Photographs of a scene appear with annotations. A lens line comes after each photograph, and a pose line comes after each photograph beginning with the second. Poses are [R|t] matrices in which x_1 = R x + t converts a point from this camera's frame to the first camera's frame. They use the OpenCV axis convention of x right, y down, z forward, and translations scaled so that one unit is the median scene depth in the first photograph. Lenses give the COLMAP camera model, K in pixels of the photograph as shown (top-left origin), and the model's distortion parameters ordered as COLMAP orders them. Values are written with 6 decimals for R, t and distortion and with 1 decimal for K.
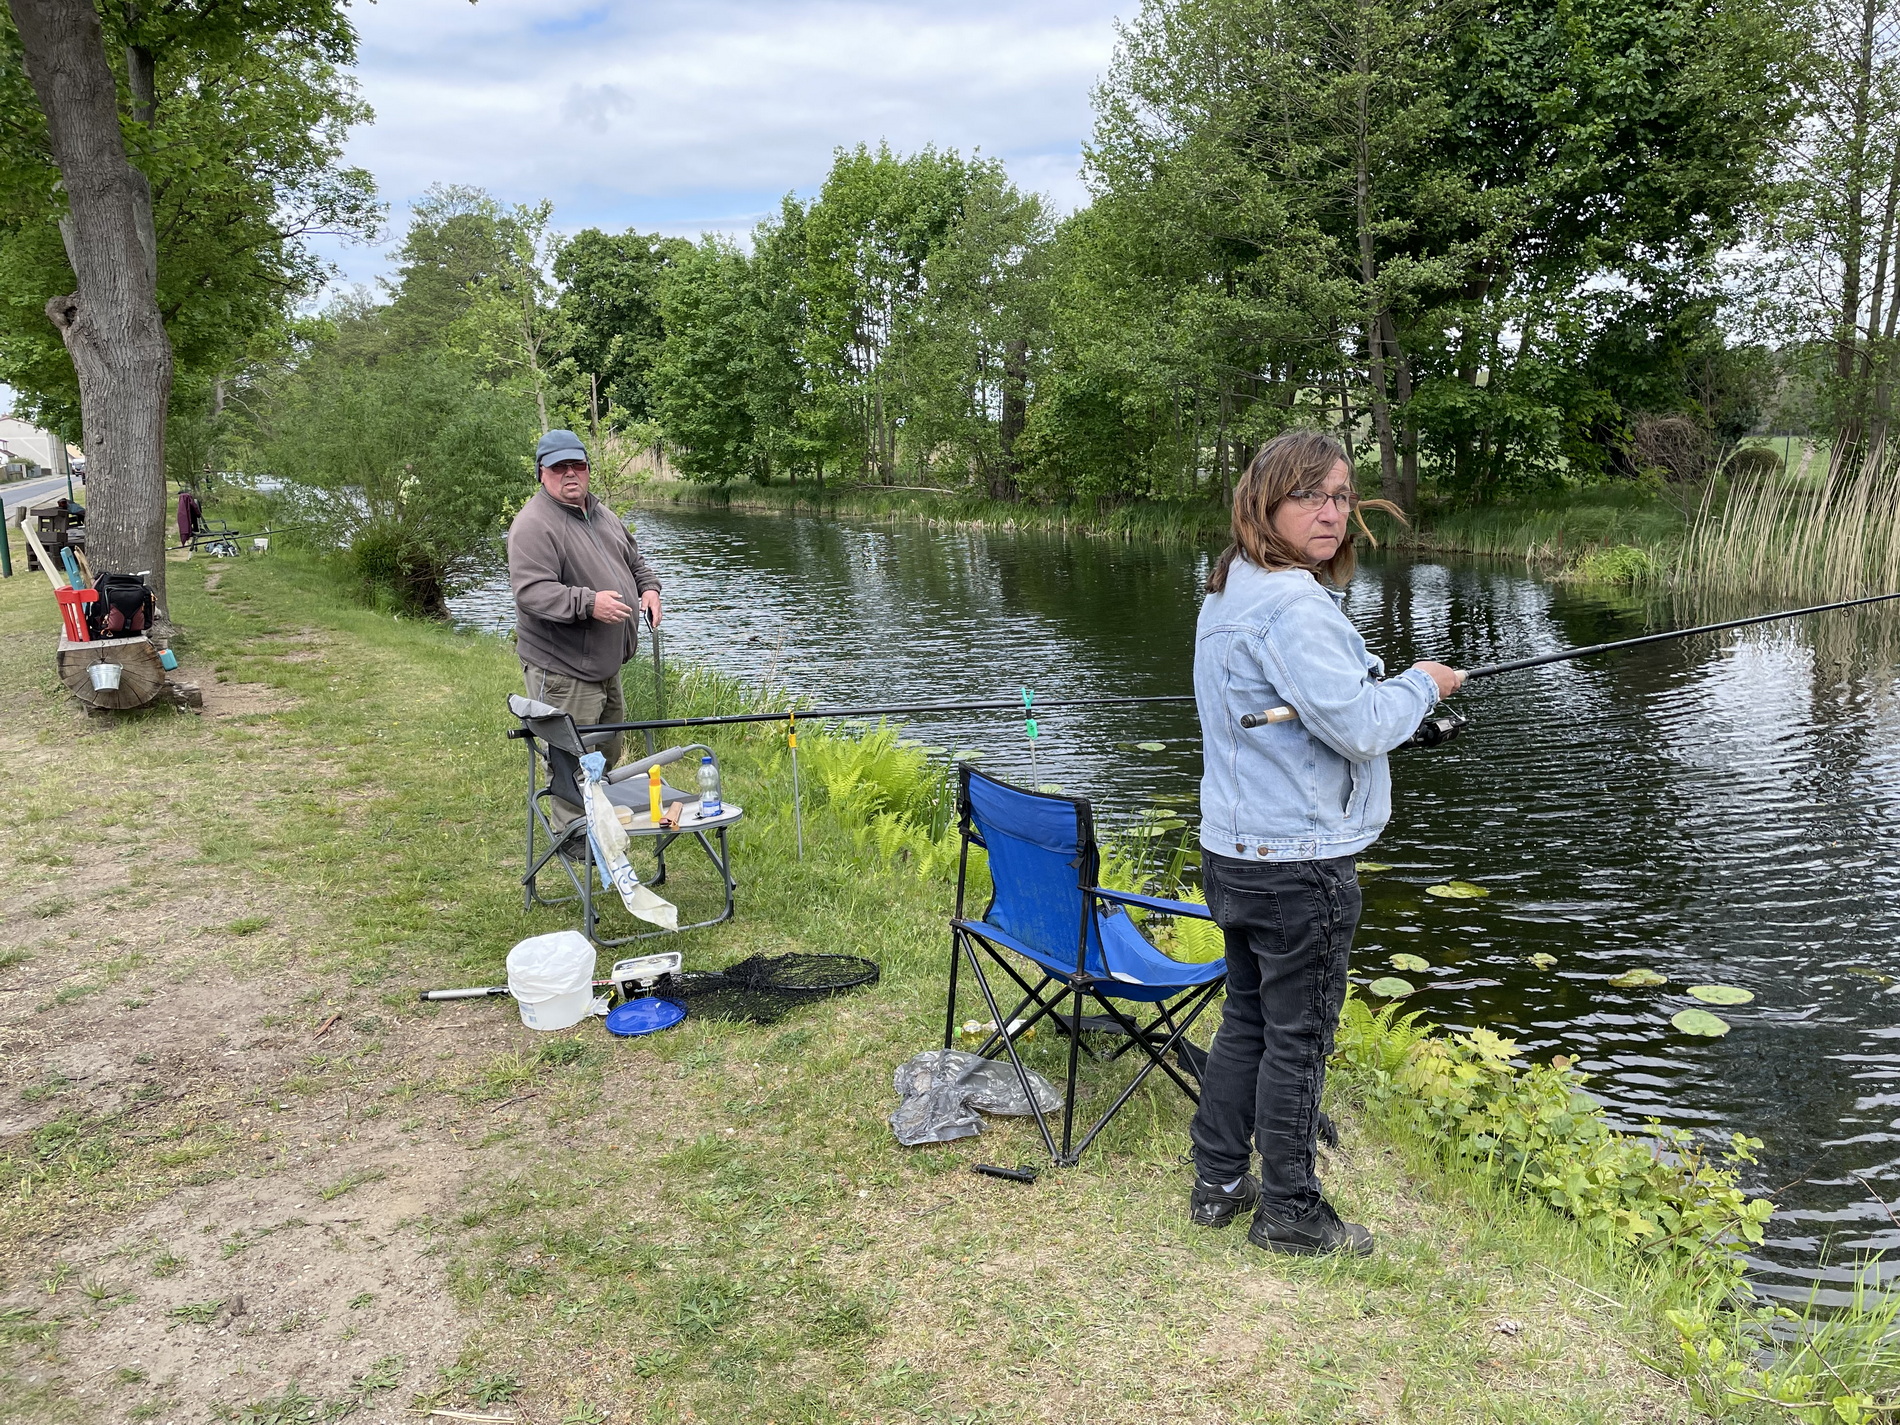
lens RADIAL K [[1414.3, 0, 970.9], [0, 1414.3, 713.8], [0, 0, 1]] dist [0.080758, -0.129021]
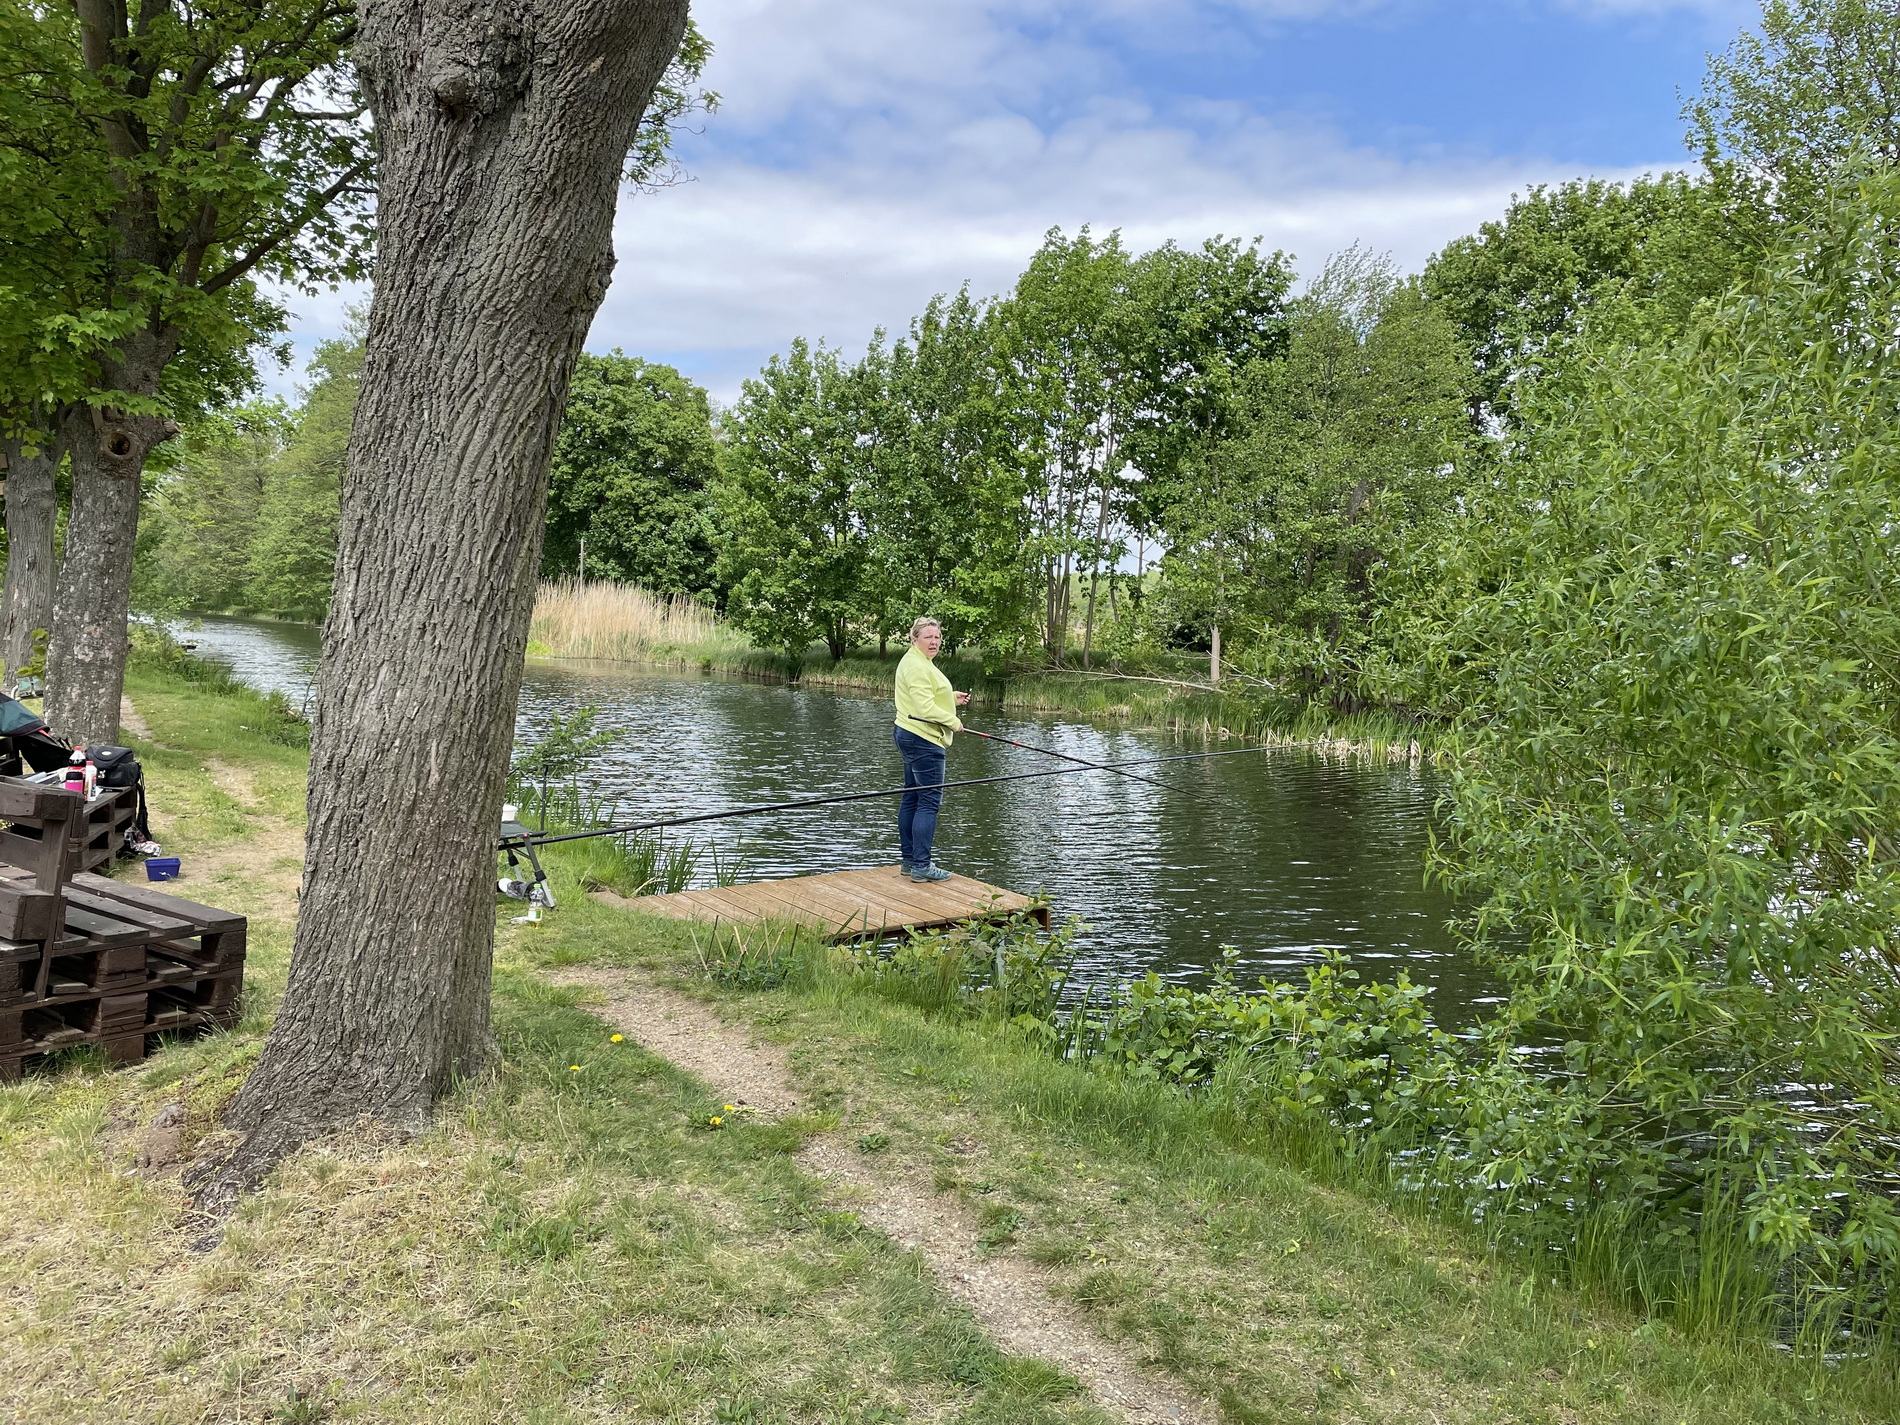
lens RADIAL K [[1414.3, 0, 970.9], [0, 1414.3, 713.8], [0, 0, 1]] dist [0.080758, -0.129021]
pose [[0.993151, 0.051347, 0.104955, -0.106556], [-0.038739, 0.992160, -0.118816, -0.027489], [-0.110233, 0.113936, 0.987354, 0.153572]]
